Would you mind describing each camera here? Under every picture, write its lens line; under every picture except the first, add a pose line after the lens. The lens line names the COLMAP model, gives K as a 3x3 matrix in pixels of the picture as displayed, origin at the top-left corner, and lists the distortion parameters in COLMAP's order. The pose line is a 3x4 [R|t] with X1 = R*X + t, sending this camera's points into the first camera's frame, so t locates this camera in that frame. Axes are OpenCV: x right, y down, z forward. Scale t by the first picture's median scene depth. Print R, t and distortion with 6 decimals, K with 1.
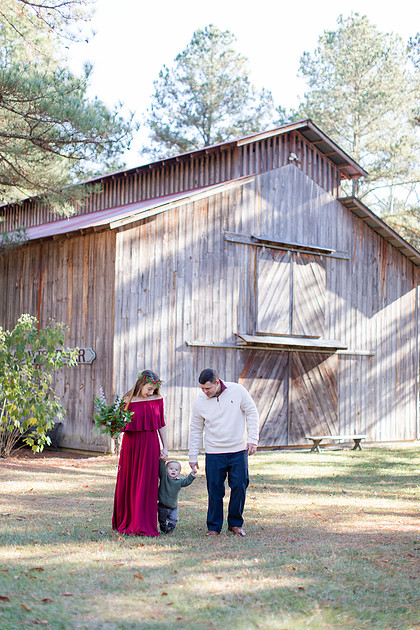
lens RADIAL K [[873.0, 0, 207.4], [0, 873.0, 313.0], [0, 0, 1]] dist [0.005471, 0.000000]
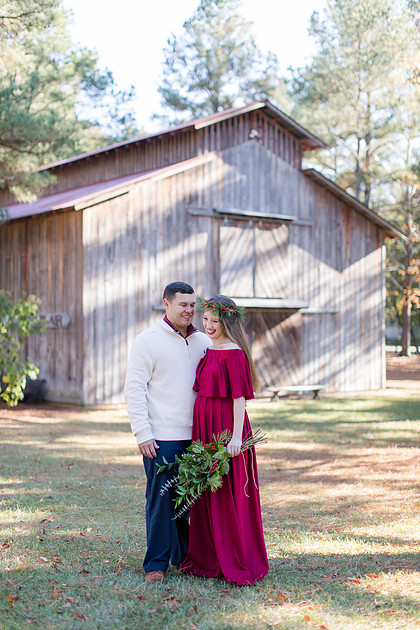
lens RADIAL K [[873.0, 0, 206.6], [0, 873.0, 309.4], [0, 0, 1]] dist [0.005471, 0.000000]
pose [[0.997466, -0.017832, -0.068874, 0.110324], [0.021703, 0.998202, 0.055877, -0.021949], [0.067754, -0.057230, 0.996059, -0.105246]]
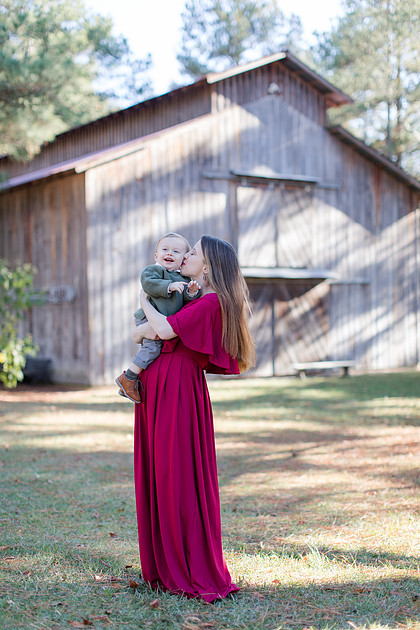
lens RADIAL K [[873.0, 0, 208.9], [0, 873.0, 312.0], [0, 0, 1]] dist [0.005471, 0.000000]
pose [[0.994218, -0.032792, -0.102255, 0.118261], [0.040699, 0.996259, 0.076234, -0.002755], [0.099372, -0.079955, 0.991833, -0.020517]]
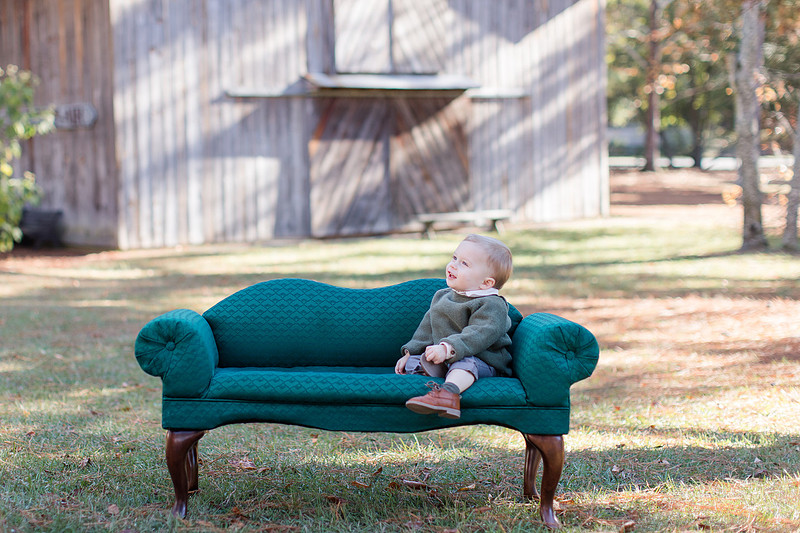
lens RADIAL K [[1343.4, 0, 316.8], [0, 1343.4, 215.5], [0, 0, 1]] dist [0.009483, 0.000000]
pose [[0.994660, -0.035017, -0.097082, 0.134211], [0.047562, 0.990361, 0.130088, -0.003812], [0.091591, -0.134011, 0.986738, -0.069127]]
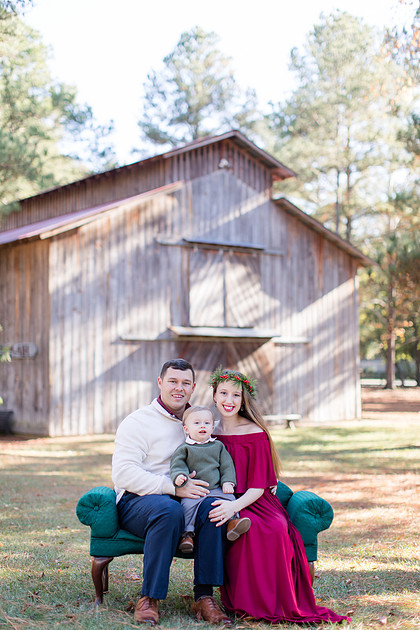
lens RADIAL K [[873.0, 0, 209.4], [0, 873.0, 314.3], [0, 0, 1]] dist [0.005471, 0.000000]
pose [[0.998098, -0.025948, -0.055912, 0.136243], [0.027089, 0.999438, 0.019747, -0.012080], [0.055368, -0.021224, 0.998240, -0.096281]]
